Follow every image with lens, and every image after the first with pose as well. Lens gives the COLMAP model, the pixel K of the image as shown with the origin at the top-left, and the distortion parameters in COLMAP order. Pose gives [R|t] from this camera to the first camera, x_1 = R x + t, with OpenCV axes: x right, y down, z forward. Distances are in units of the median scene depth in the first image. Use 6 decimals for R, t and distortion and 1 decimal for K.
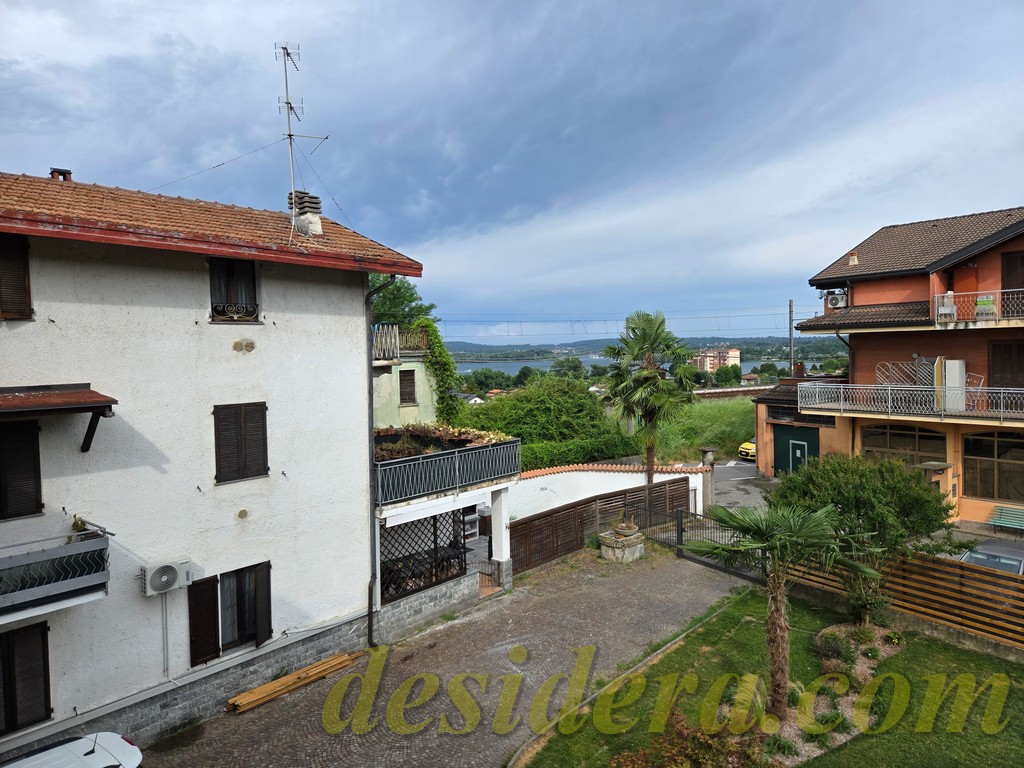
lens RADIAL K [[708.5, 0, 512.0], [0, 708.5, 384.0], [0, 0, 1]] dist [0.090401, -0.070762]
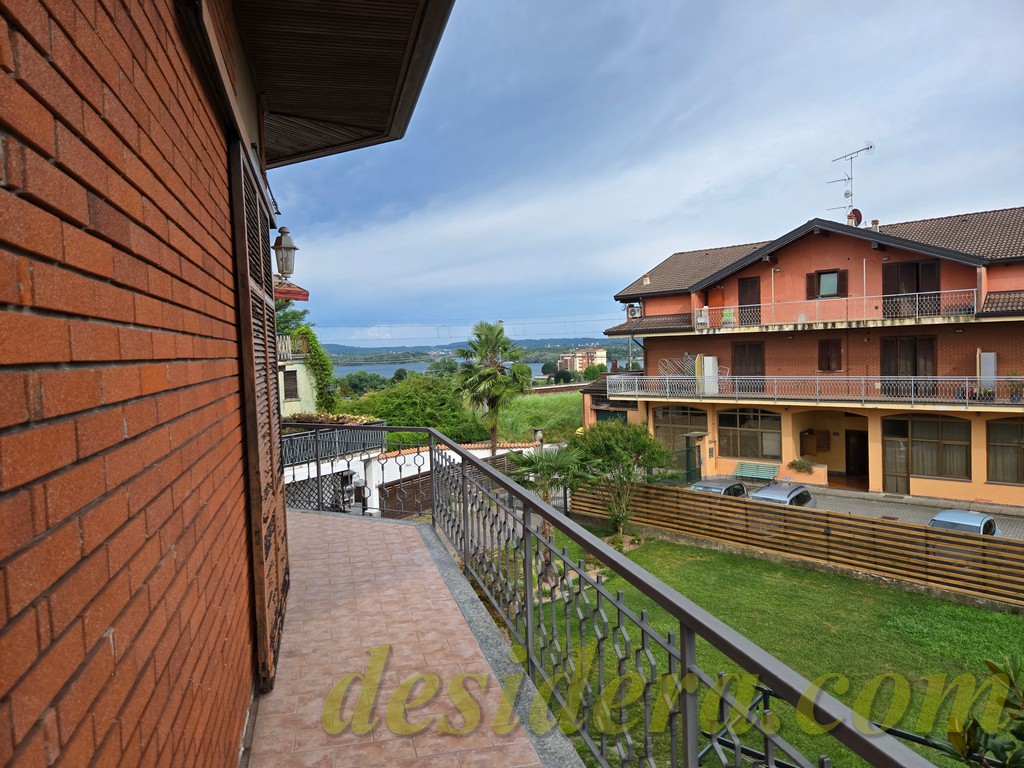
lens RADIAL K [[708.5, 0, 512.0], [0, 708.5, 384.0], [0, 0, 1]] dist [0.090401, -0.070762]
pose [[0.984862, -0.019928, 0.172193, 0.012157], [0.020299, 0.999794, -0.000391, 0.011185], [-0.172150, 0.003881, 0.985063, -0.250383]]
